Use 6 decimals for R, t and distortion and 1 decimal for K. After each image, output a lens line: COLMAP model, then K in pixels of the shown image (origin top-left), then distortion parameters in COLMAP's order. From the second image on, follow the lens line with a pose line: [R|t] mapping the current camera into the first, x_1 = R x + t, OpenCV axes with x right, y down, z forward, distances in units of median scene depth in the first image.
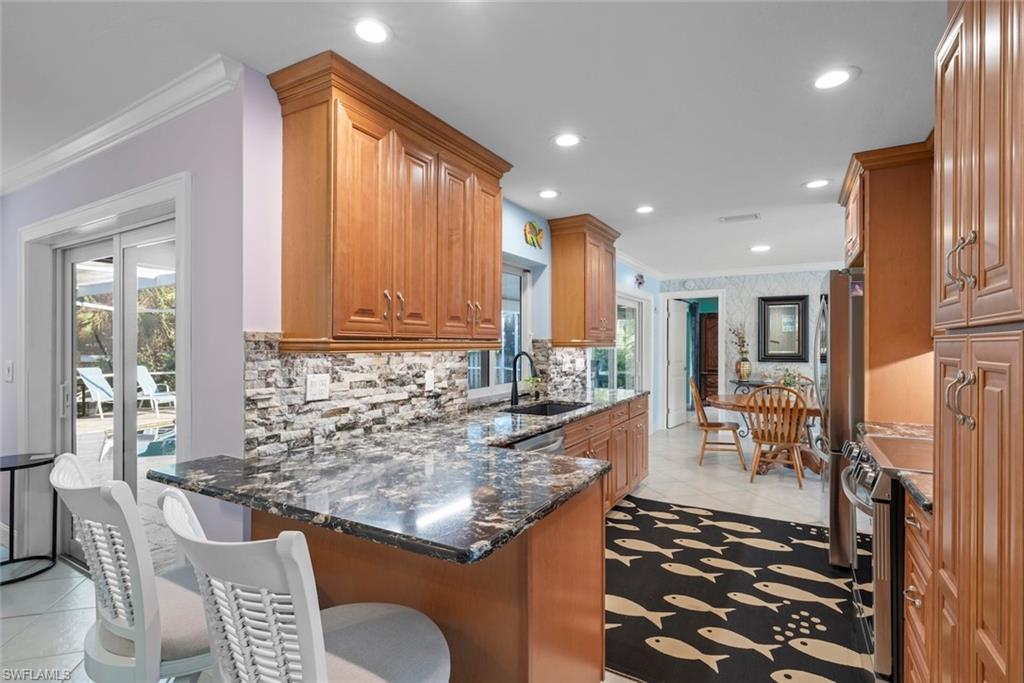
lens RADIAL K [[485.8, 0, 512.0], [0, 485.8, 341.5], [0, 0, 1]] dist [0.000892, -0.000847]
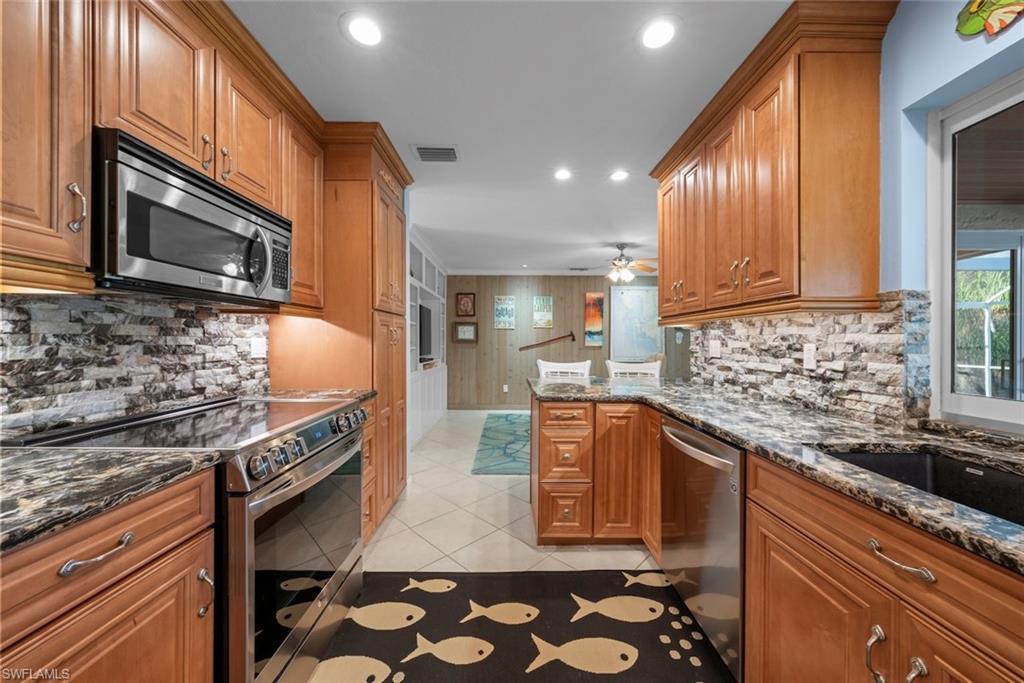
lens RADIAL K [[364.4, 0, 512.0], [0, 364.4, 341.5], [0, 0, 1]] dist [-0.001853, -0.000148]
pose [[-0.858426, -0.005307, -0.512911, 0.576085], [-0.003253, 0.999983, -0.004903, 0.063184], [0.512928, -0.002541, -0.858428, 1.317758]]
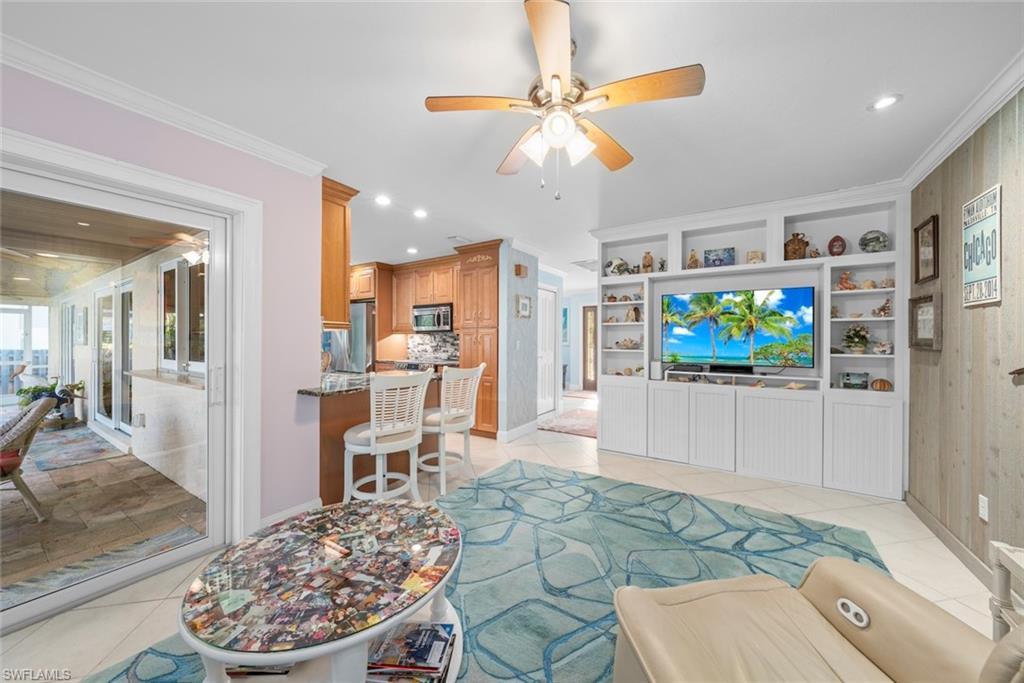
lens RADIAL K [[364.4, 0, 512.0], [0, 364.4, 341.5], [0, 0, 1]] dist [-0.001853, -0.000148]
pose [[0.050374, -0.007130, 0.998705, -1.433580], [-0.006814, 0.999949, 0.007483, 0.038564], [-0.998707, -0.007182, 0.050323, 0.080712]]
